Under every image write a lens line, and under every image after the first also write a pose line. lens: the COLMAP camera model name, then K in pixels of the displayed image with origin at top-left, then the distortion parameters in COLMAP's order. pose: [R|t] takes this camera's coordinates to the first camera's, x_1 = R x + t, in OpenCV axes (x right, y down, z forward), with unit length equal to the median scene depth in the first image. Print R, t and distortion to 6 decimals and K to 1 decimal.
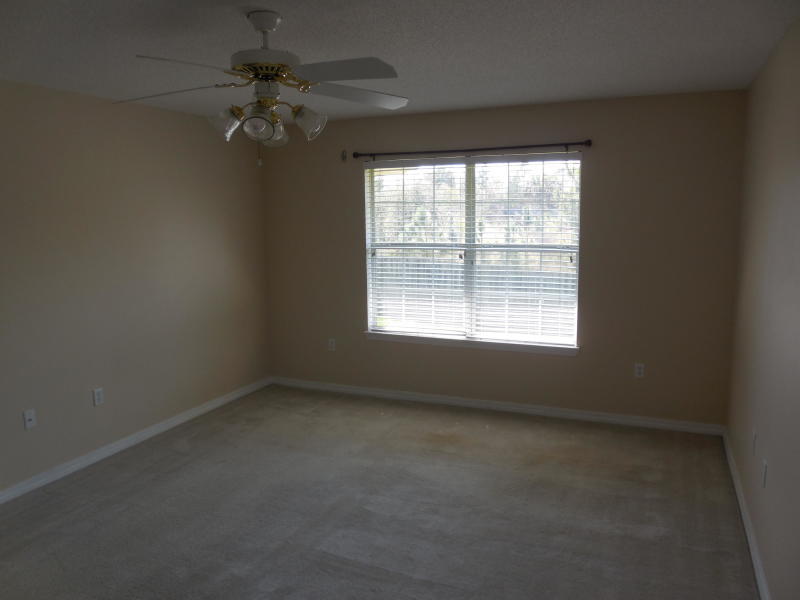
lens RADIAL K [[617.6, 0, 400.0], [0, 617.6, 300.0], [0, 0, 1]] dist [-0.059464, 0.049743]
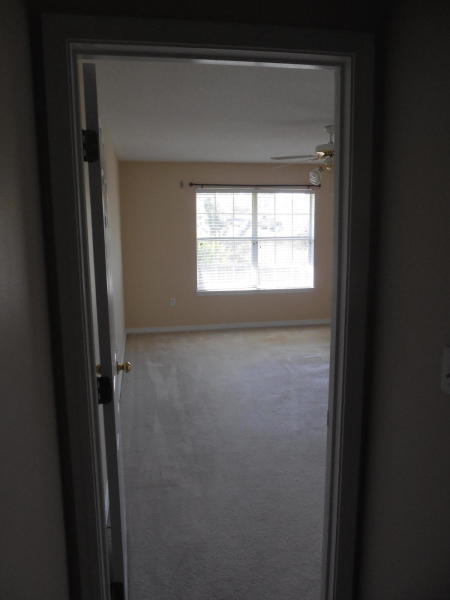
lens RADIAL K [[463.2, 0, 225.0], [0, 463.2, 300.0], [0, 0, 1]] dist [-0.059464, 0.049743]
pose [[0.817233, -0.087626, 0.569607, -0.743582], [0.076893, 0.996115, 0.042918, 0.027765], [-0.571155, 0.008725, 0.820796, -0.065323]]
